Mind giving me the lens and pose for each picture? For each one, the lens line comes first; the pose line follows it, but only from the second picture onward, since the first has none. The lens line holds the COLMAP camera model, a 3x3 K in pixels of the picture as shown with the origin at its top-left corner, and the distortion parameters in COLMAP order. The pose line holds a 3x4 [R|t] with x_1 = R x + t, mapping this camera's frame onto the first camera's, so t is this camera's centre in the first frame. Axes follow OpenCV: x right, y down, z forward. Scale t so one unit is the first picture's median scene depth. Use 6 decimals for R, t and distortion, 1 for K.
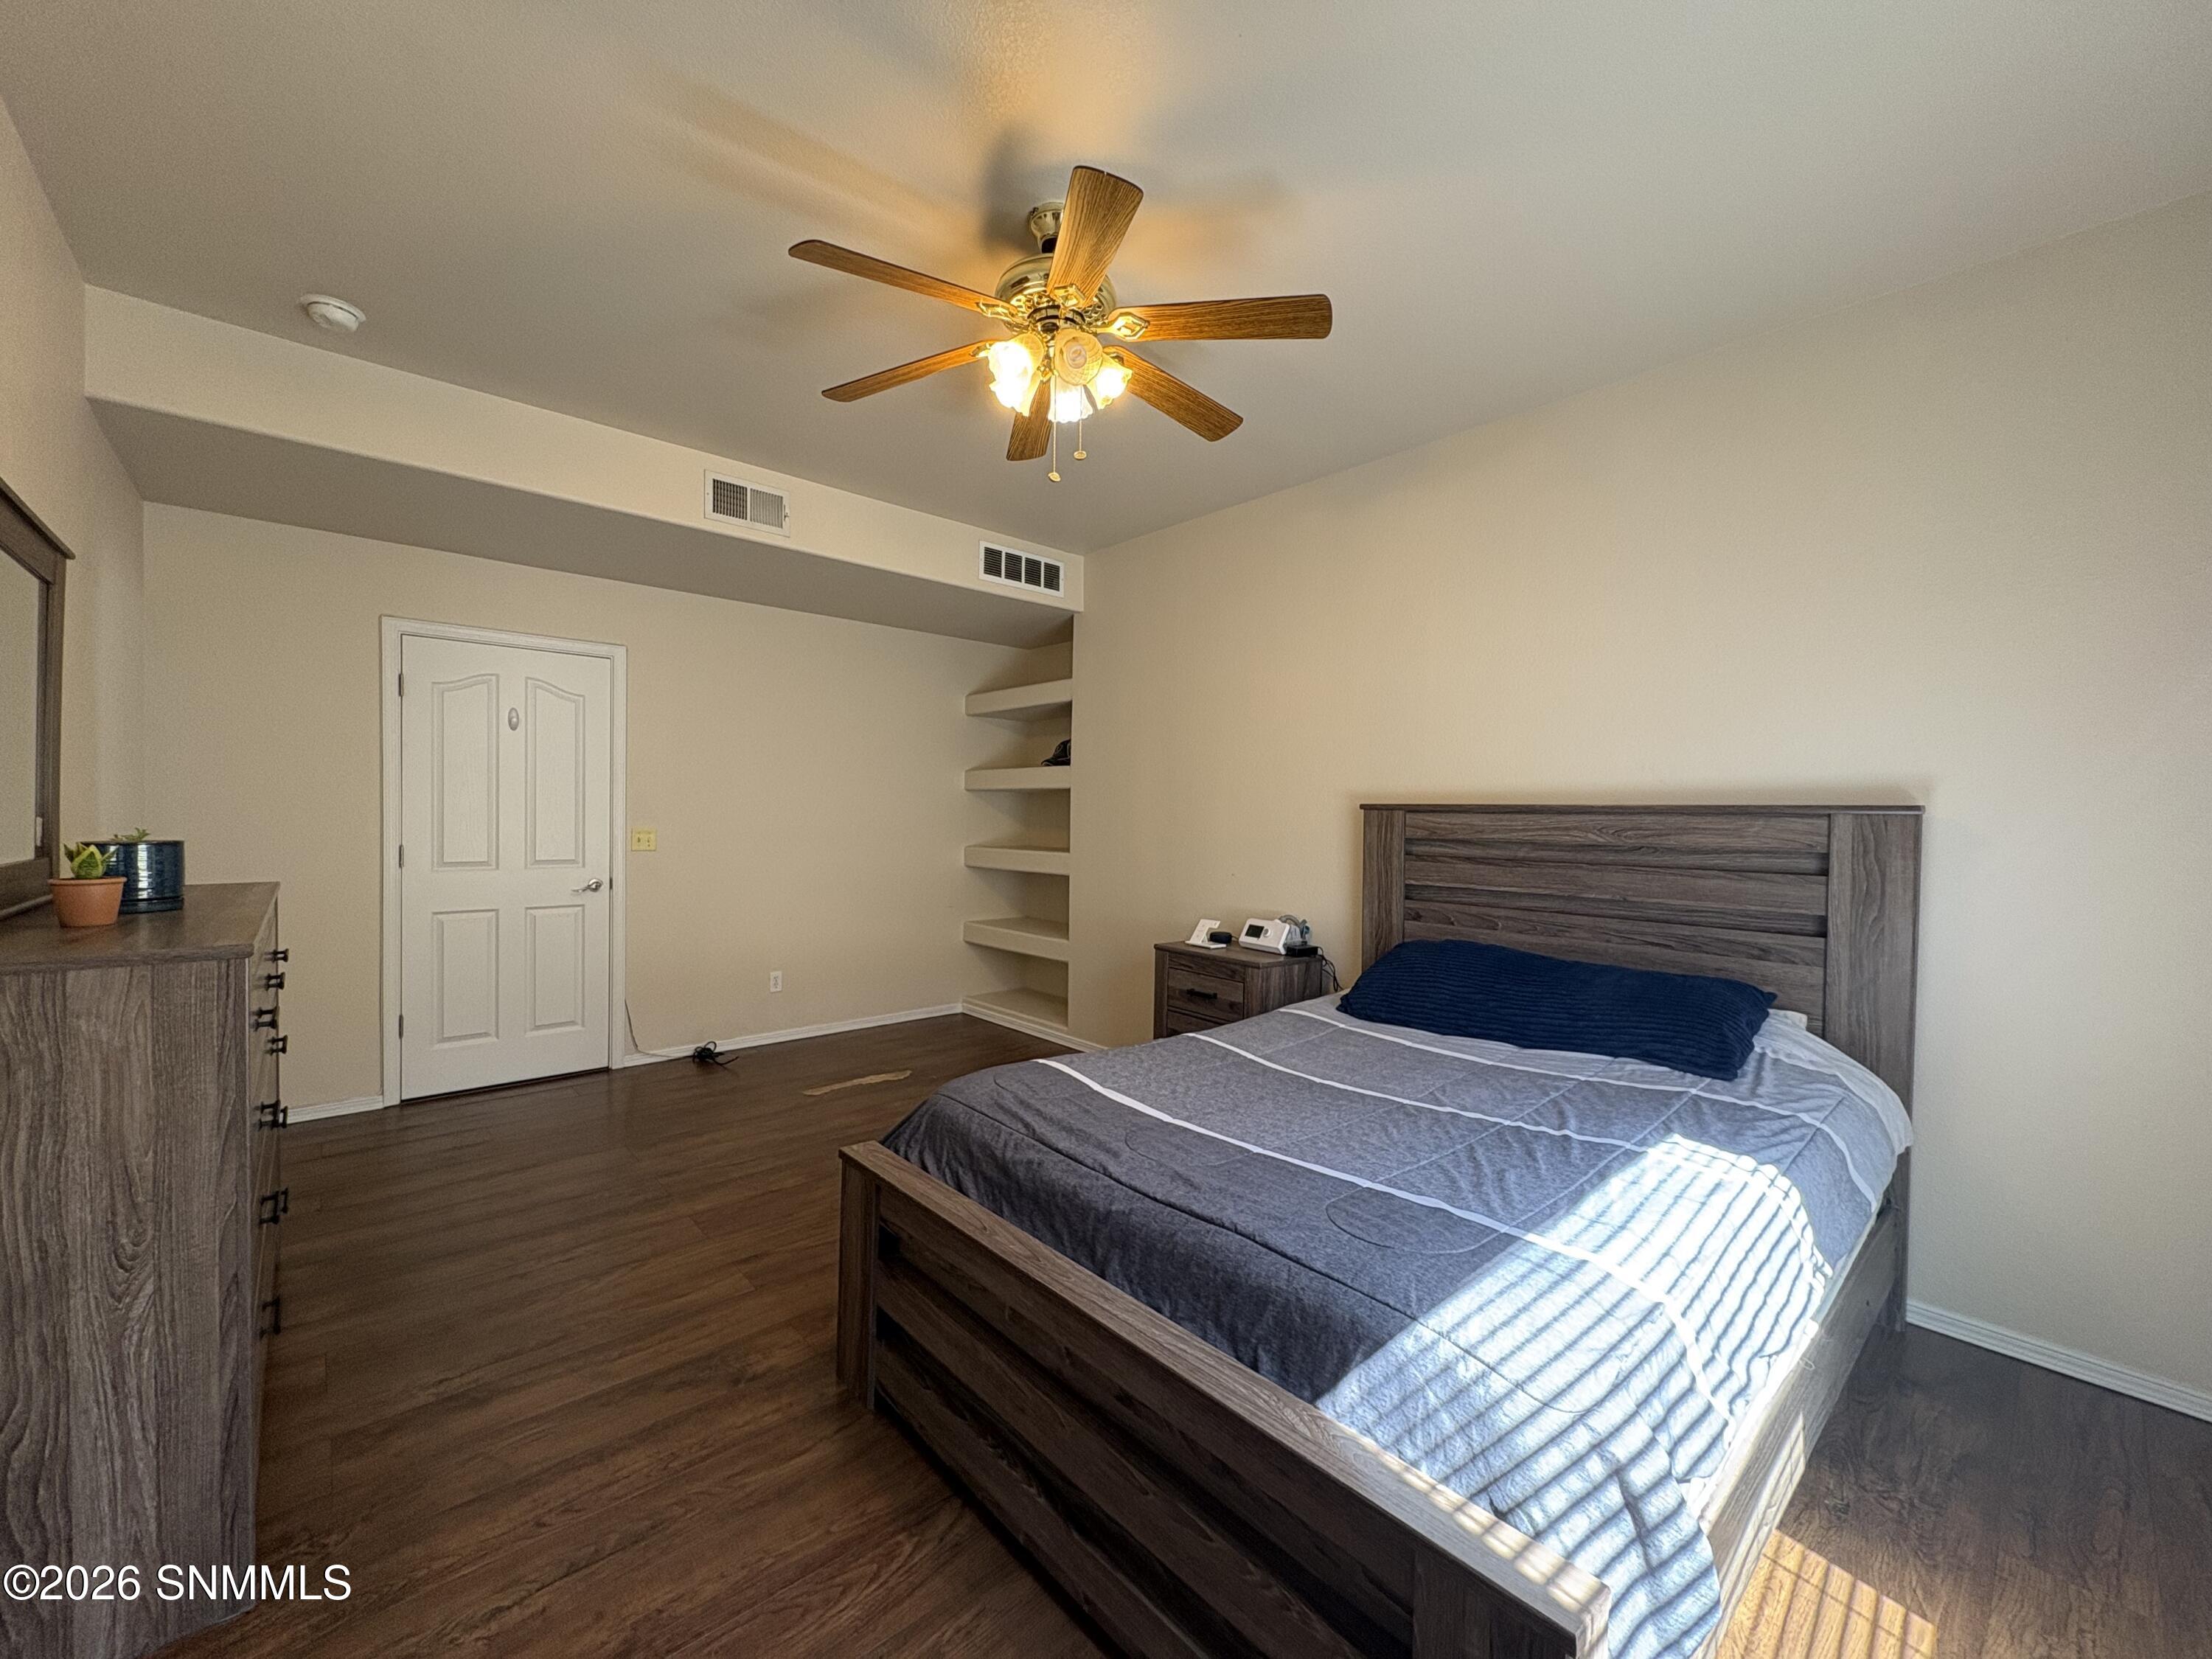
lens RADIAL K [[875.4, 0, 1106.0], [0, 875.4, 829.5], [0, 0, 1]] dist [-0.000265, 0.000132]
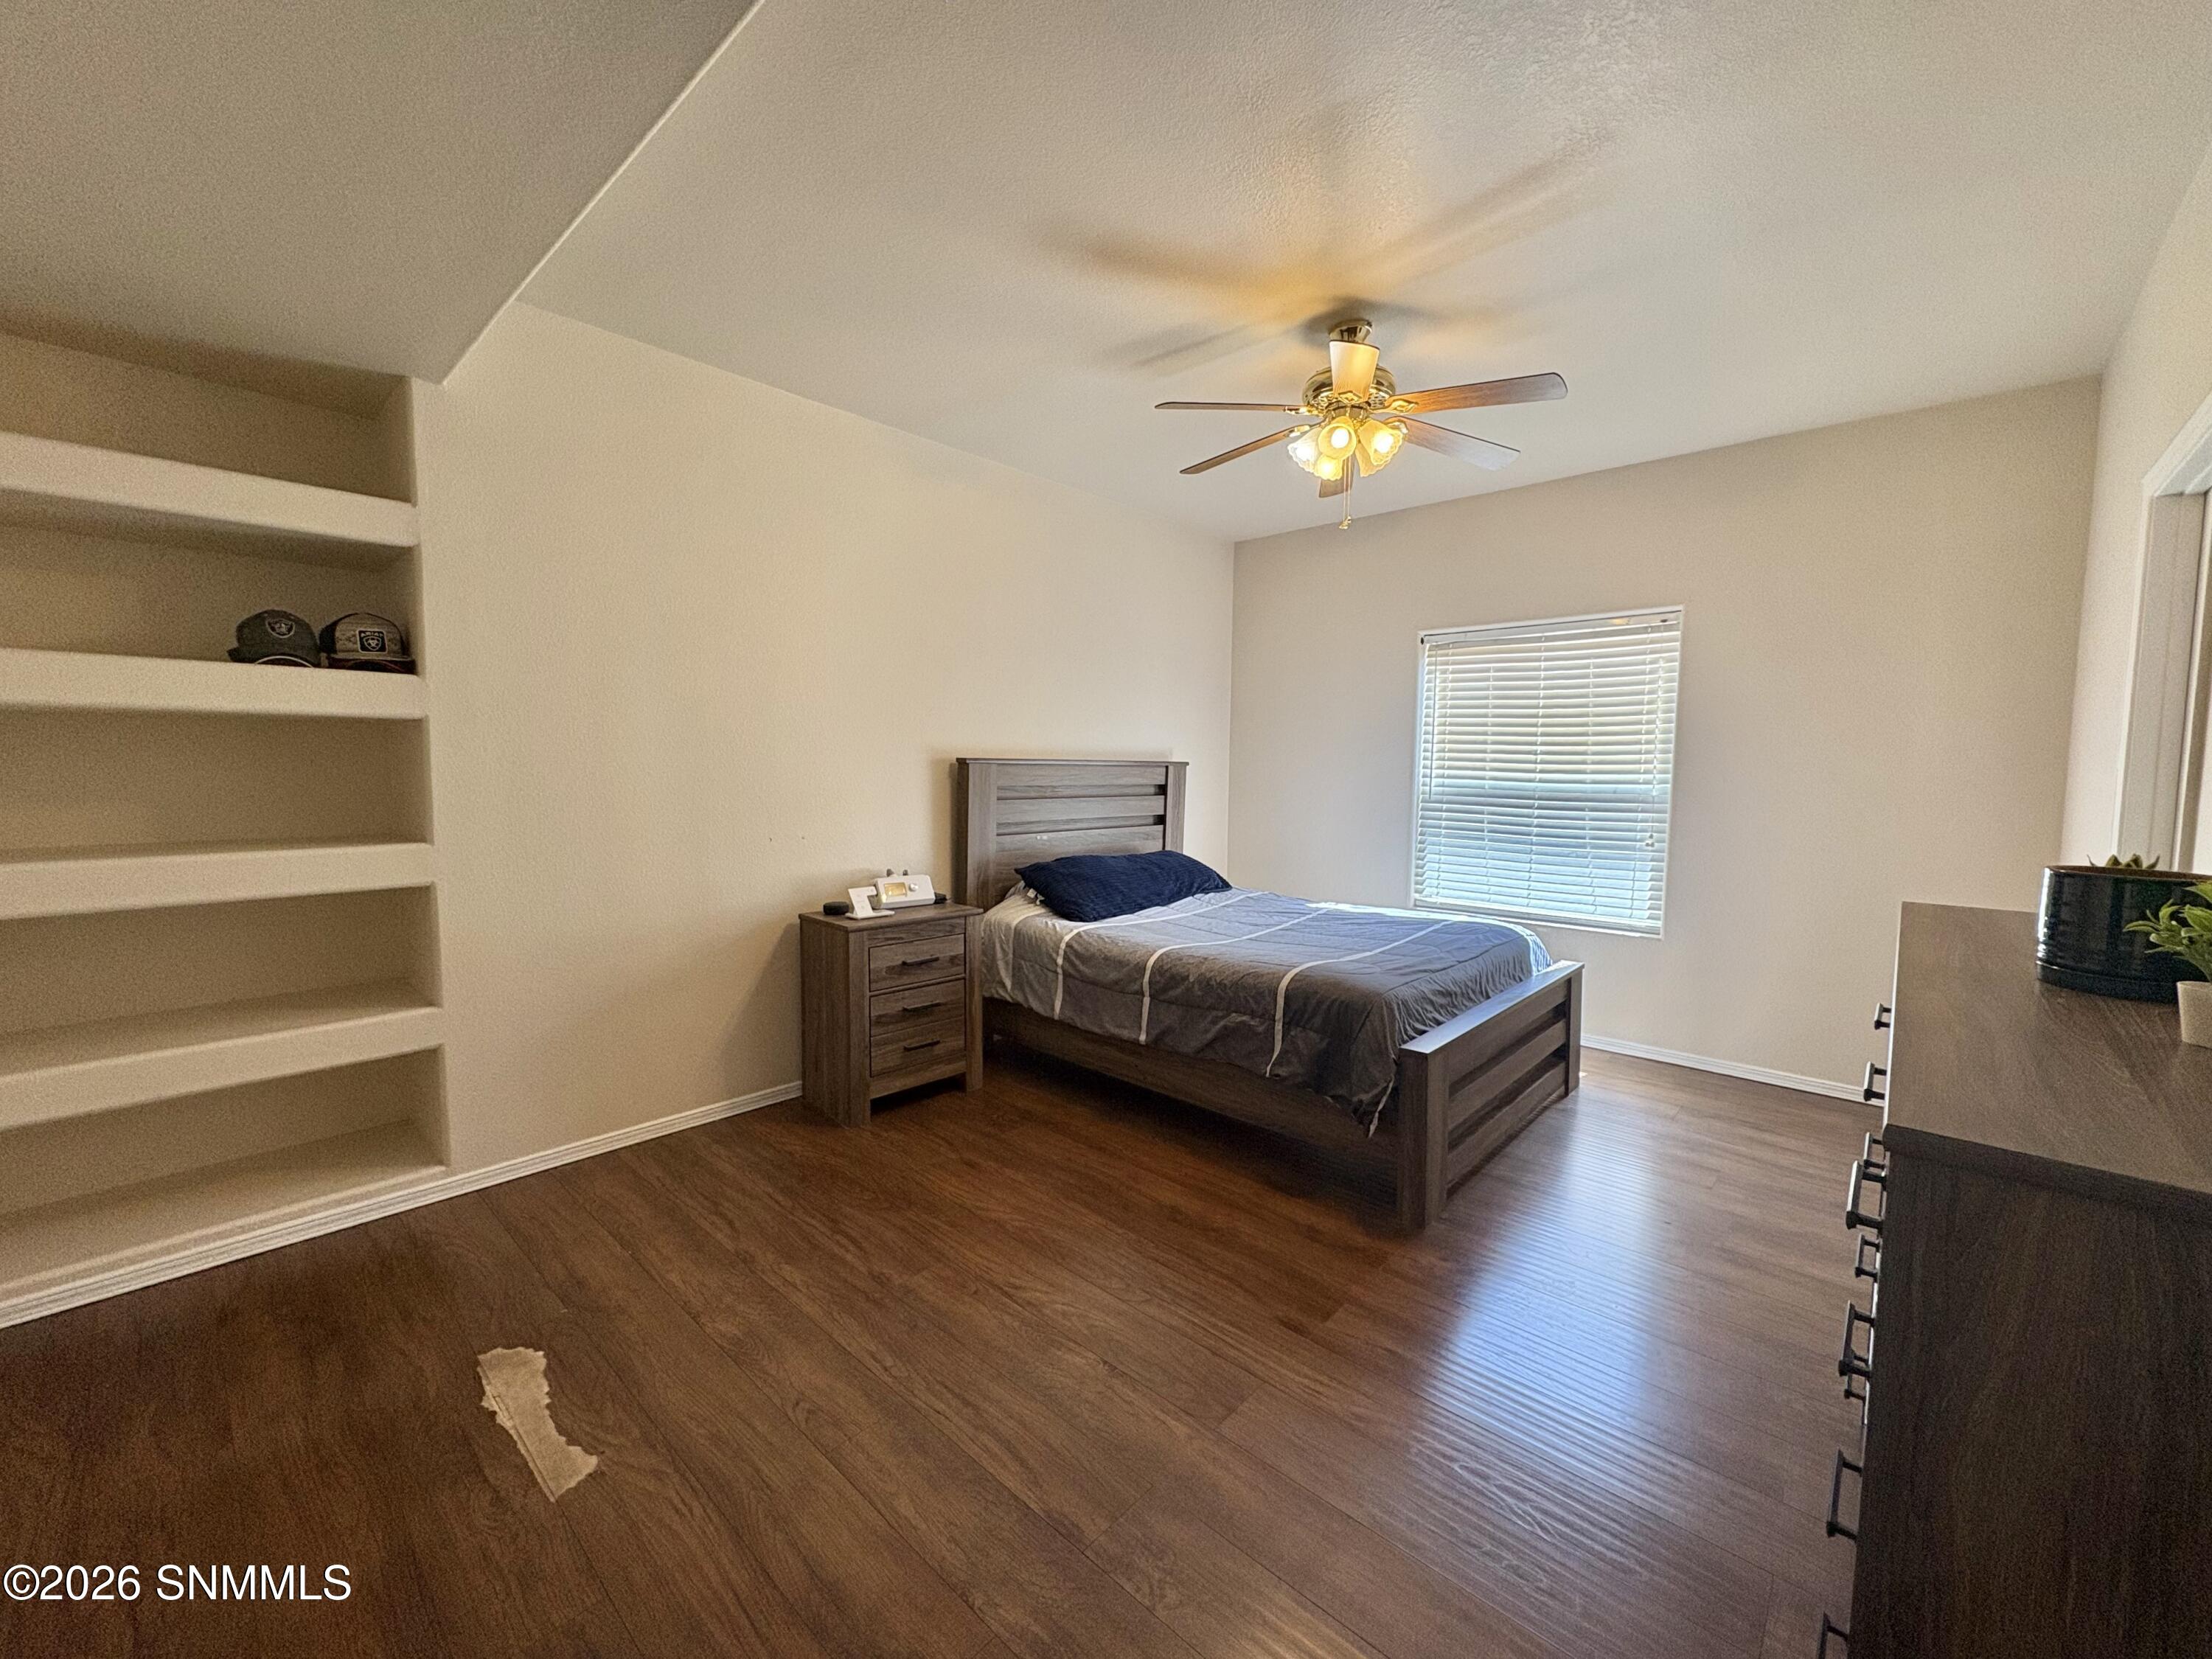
lens RADIAL K [[880.8, 0, 1106.0], [0, 880.8, 829.5], [0, 0, 1]] dist [0.000712, 0.000525]
pose [[-0.099918, -0.088940, 0.991013, -0.700270], [0.004793, 0.995942, 0.089866, -0.030695], [-0.994984, 0.013729, -0.099087, 0.752578]]
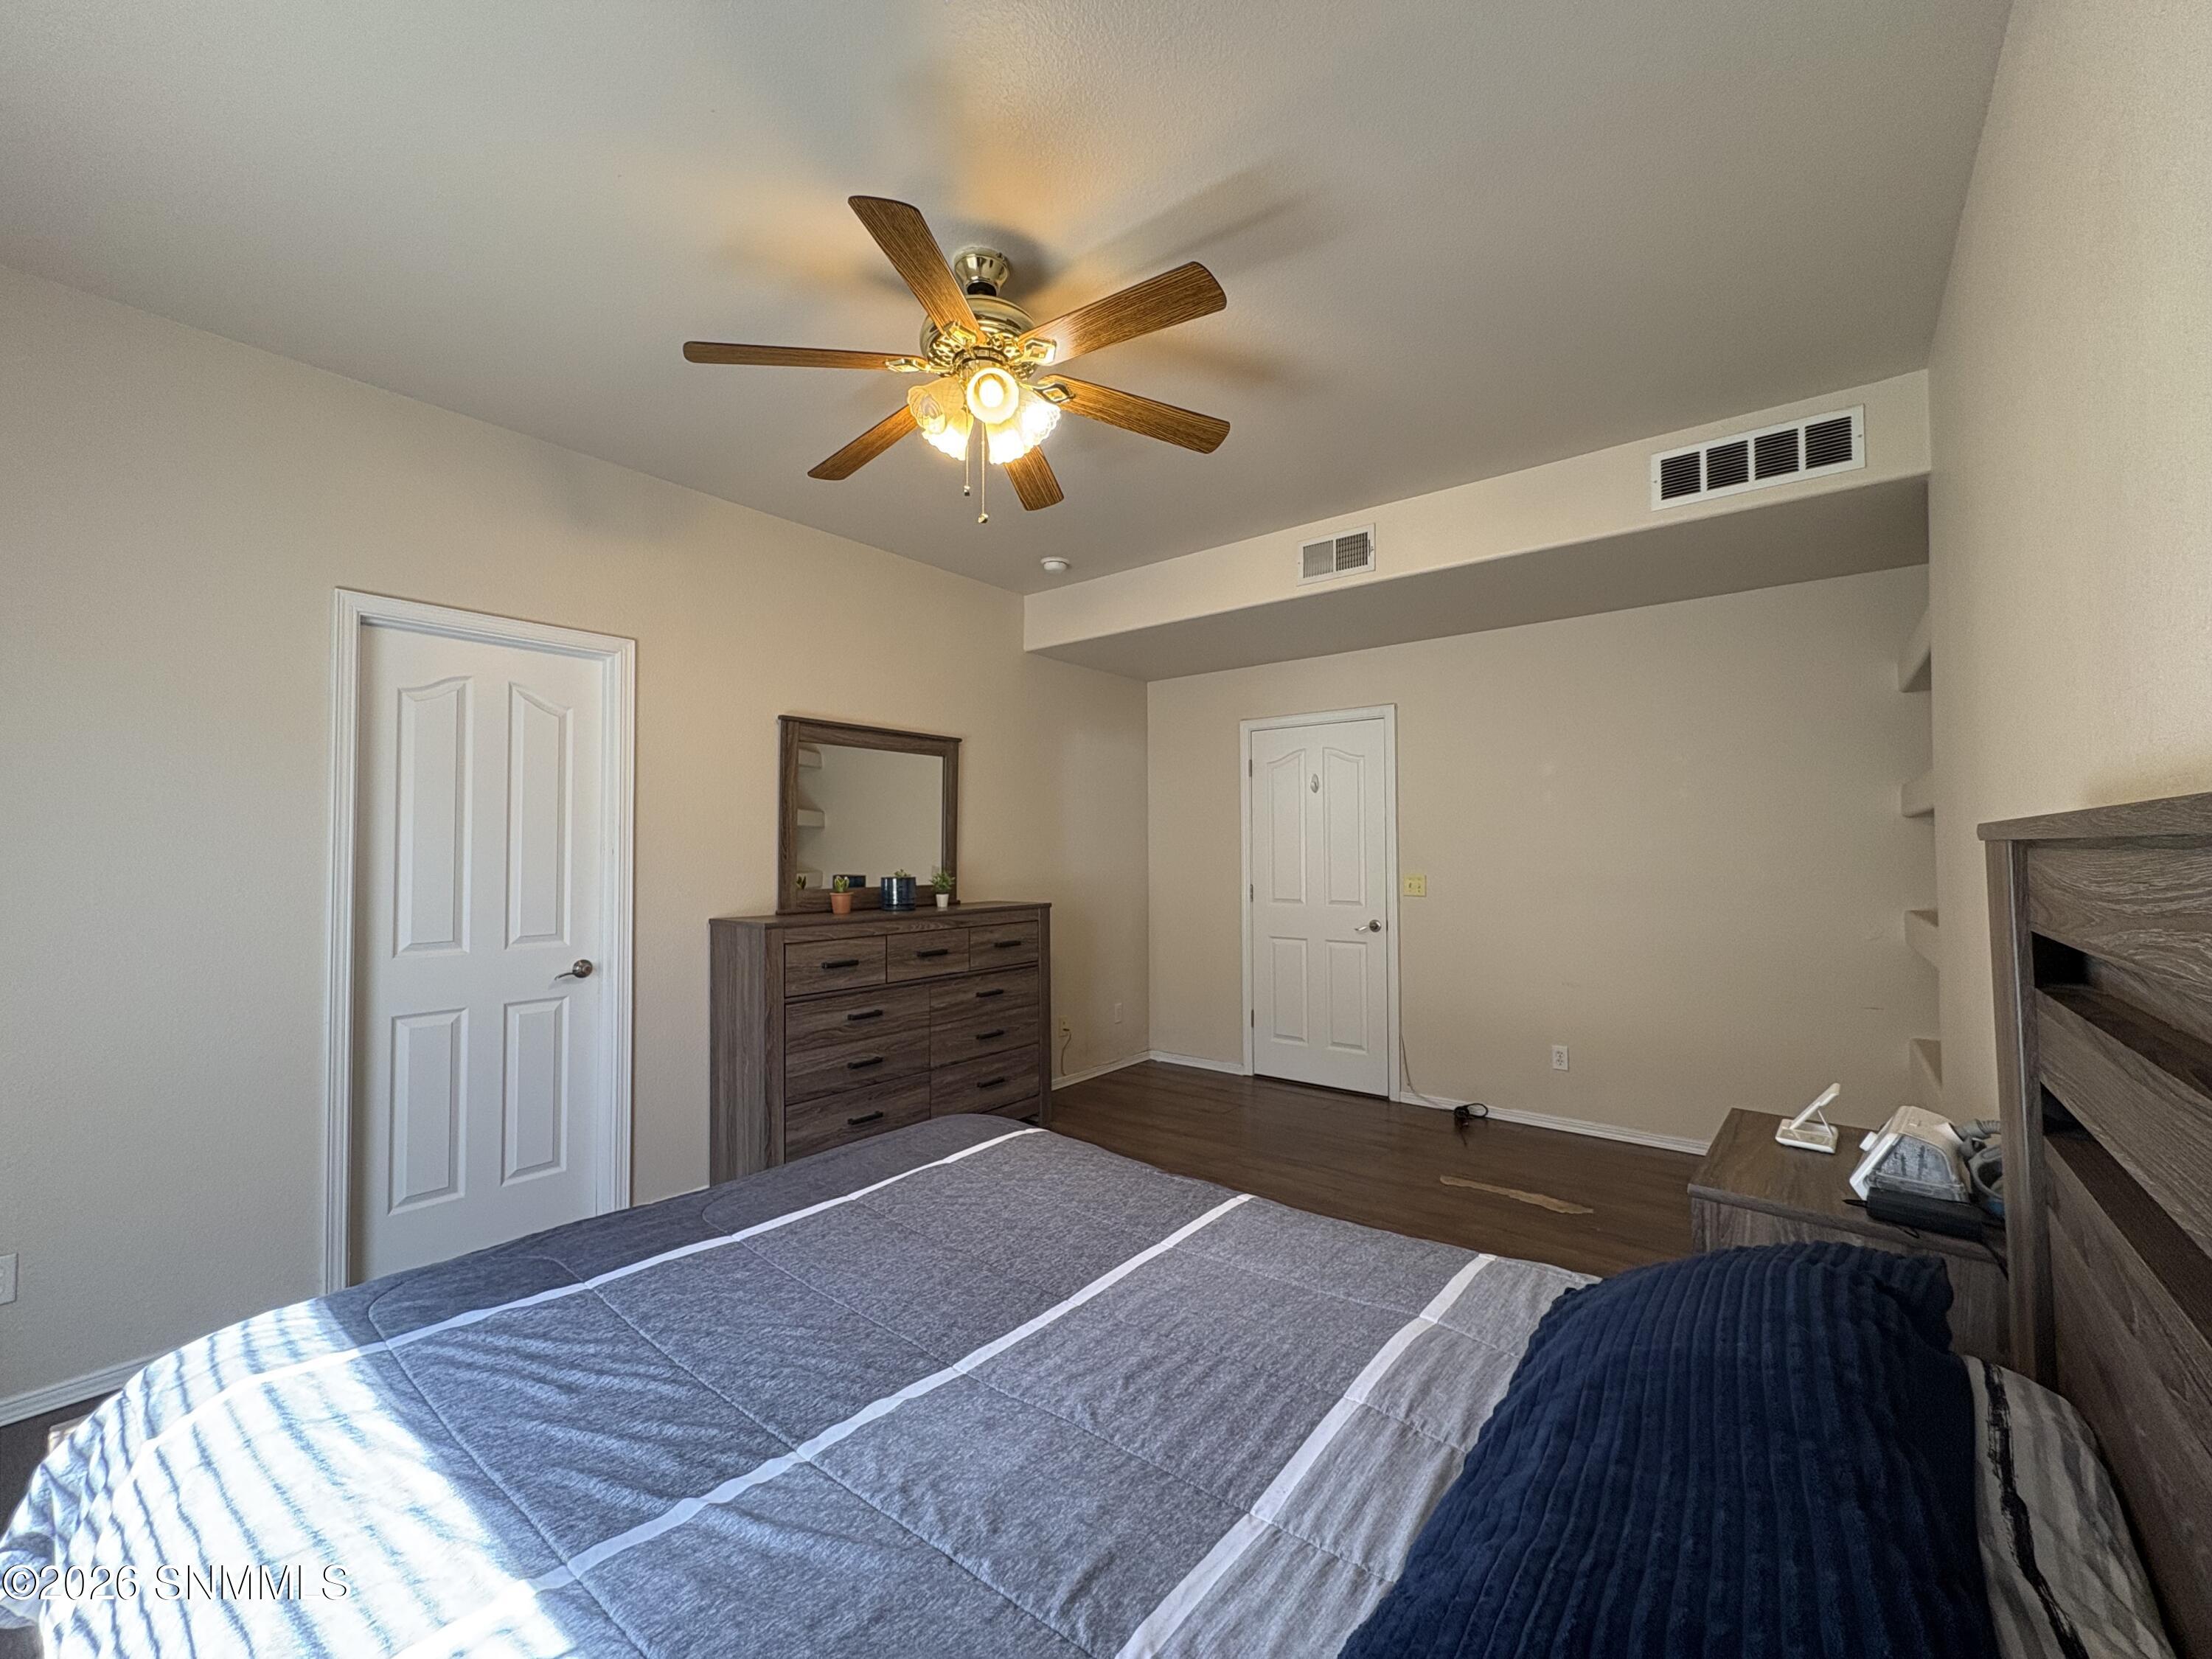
lens RADIAL K [[880.8, 0, 1106.0], [0, 880.8, 829.5], [0, 0, 1]] dist [0.000712, 0.000525]
pose [[0.168590, -0.038851, -0.984920, 0.468196], [-0.009268, 0.999116, -0.040997, -0.008801], [0.985643, 0.016040, 0.168081, 0.494945]]
